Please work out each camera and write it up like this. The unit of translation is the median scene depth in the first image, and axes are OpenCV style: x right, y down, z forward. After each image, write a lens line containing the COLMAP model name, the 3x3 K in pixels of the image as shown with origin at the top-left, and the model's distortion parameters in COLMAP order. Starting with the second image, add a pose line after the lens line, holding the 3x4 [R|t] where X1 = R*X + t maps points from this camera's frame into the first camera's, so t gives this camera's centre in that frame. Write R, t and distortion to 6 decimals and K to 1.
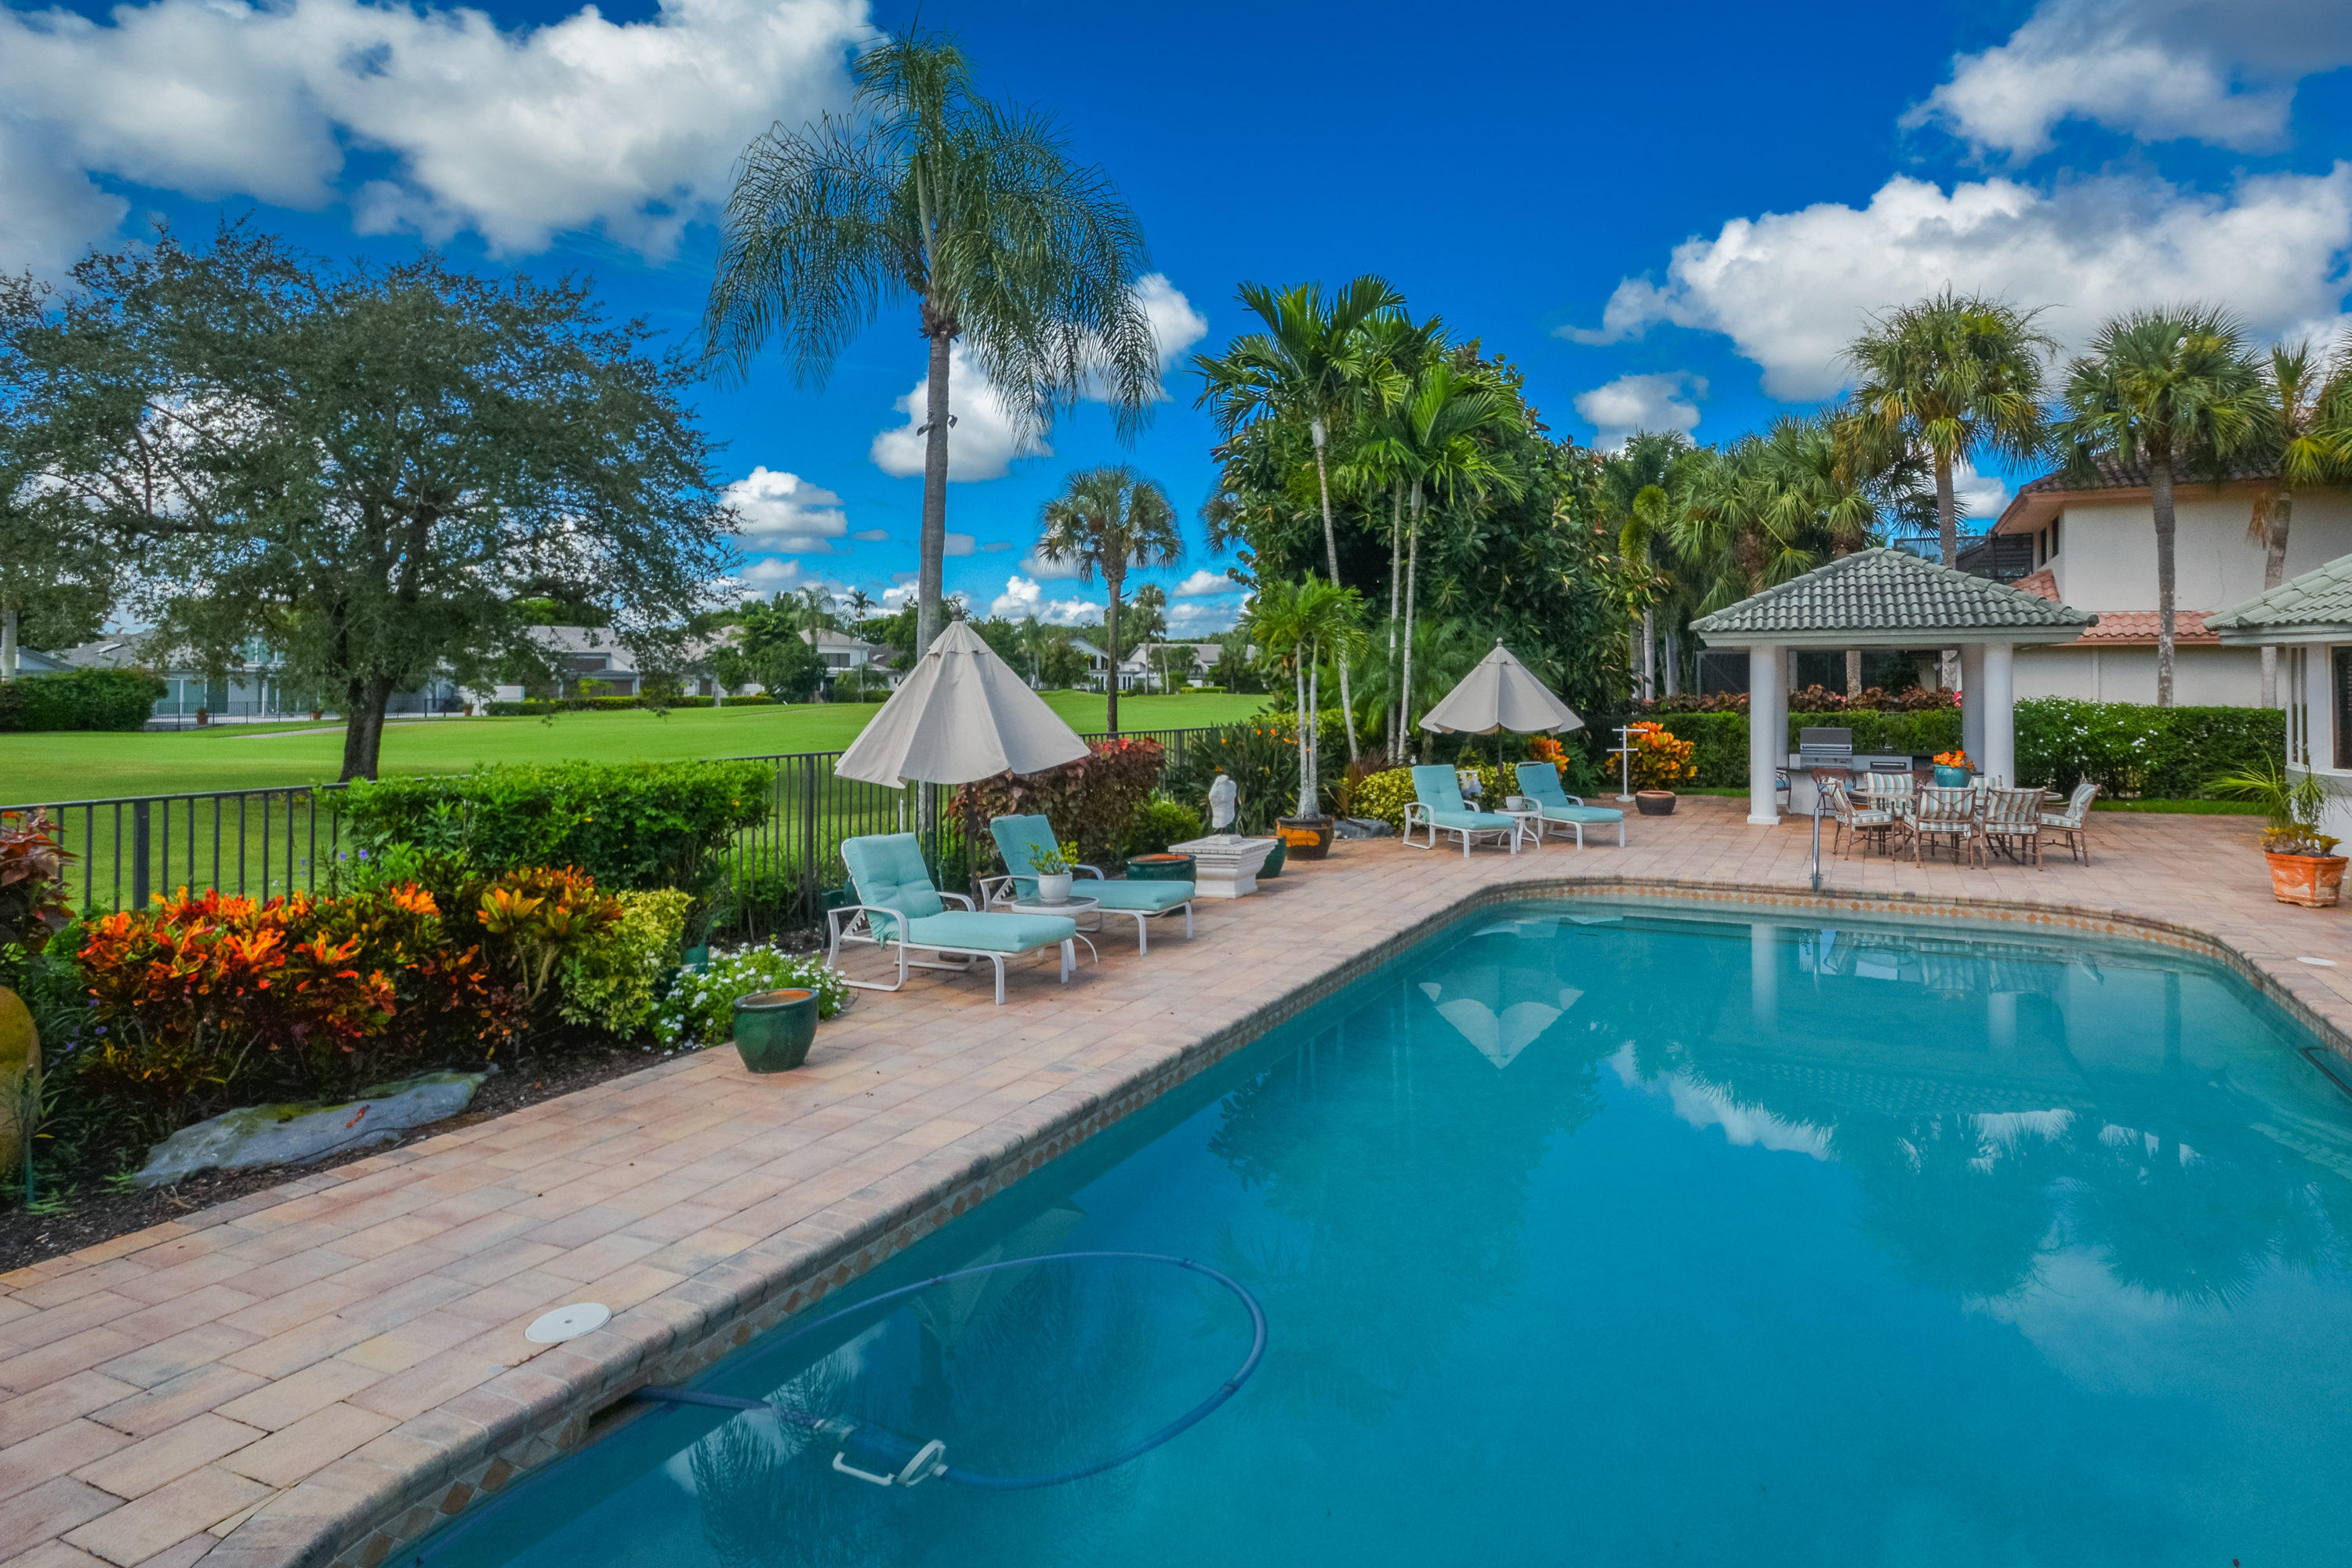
lens RADIAL K [[1230.5, 0, 1343.6], [0, 1230.5, 688.3], [0, 0, 1]] dist [0.021070, -0.001232]
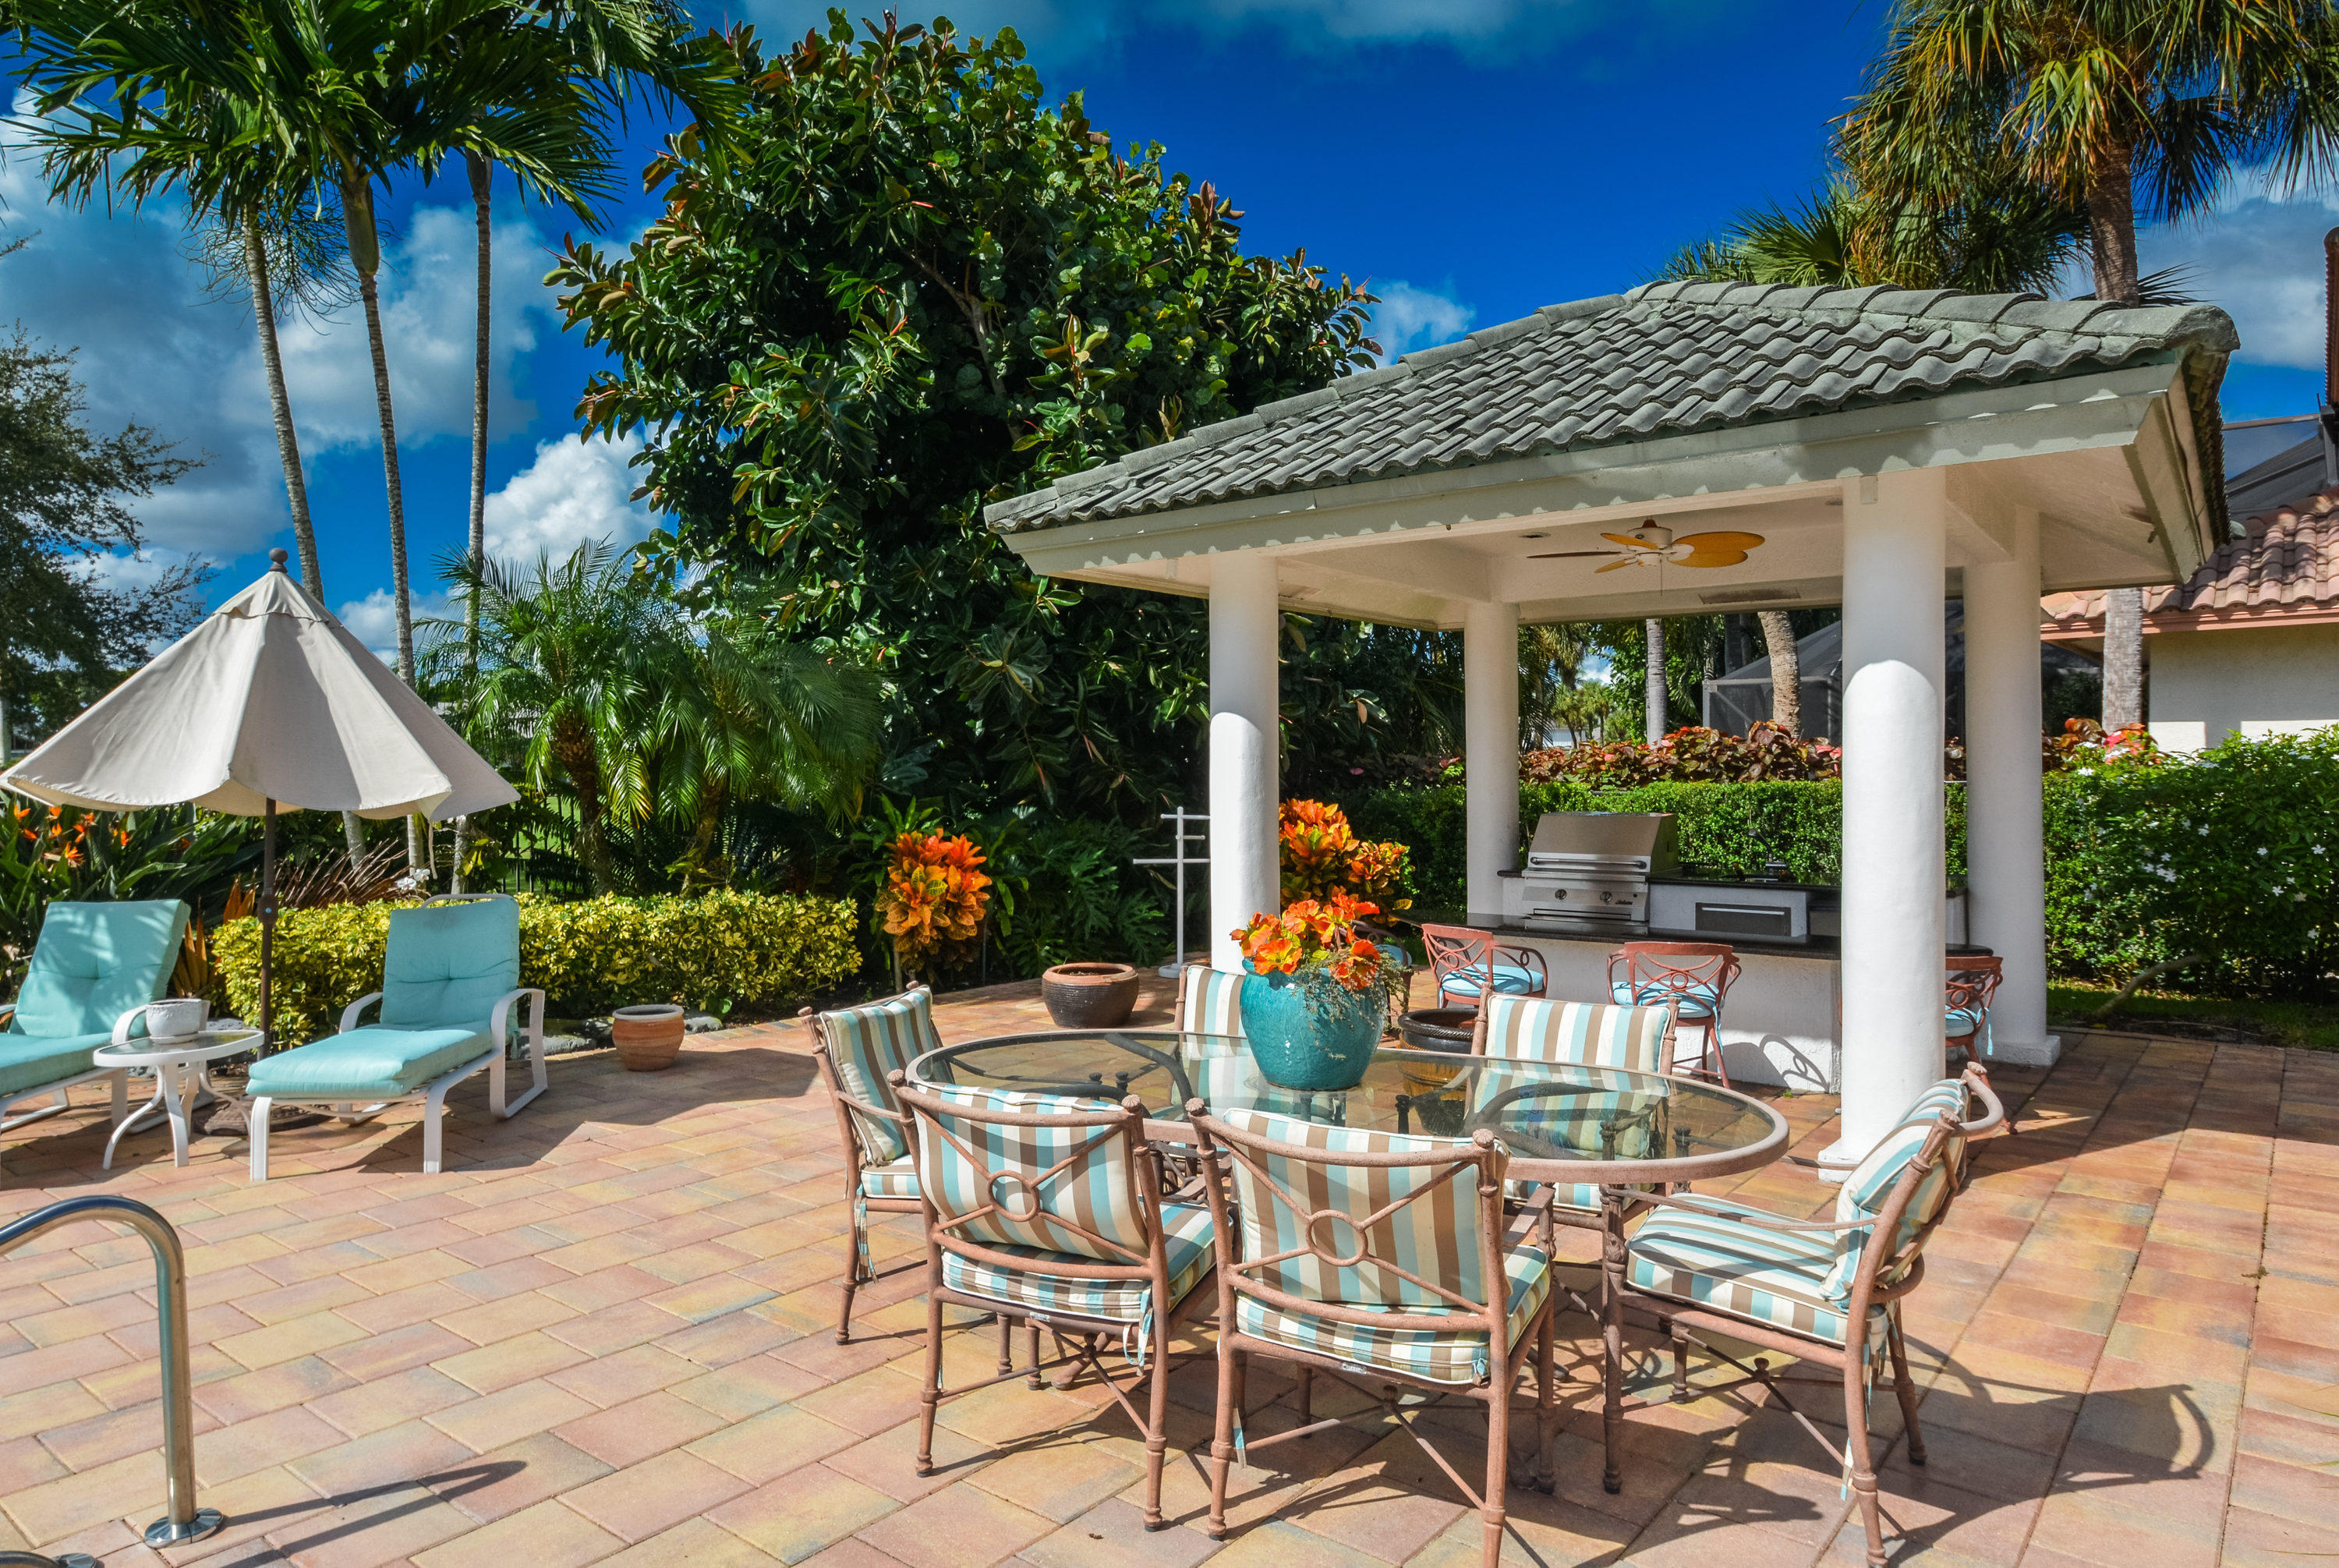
lens RADIAL K [[1393.4, 0, 1148.4], [0, 1393.4, 832.8], [0, 0, 1]] dist [0.020363, 0.003964]
pose [[0.956408, 0.009849, -0.291869, 0.362368], [0.001602, 0.999239, 0.038970, 0.020239], [0.292031, -0.037739, 0.955664, 0.509880]]
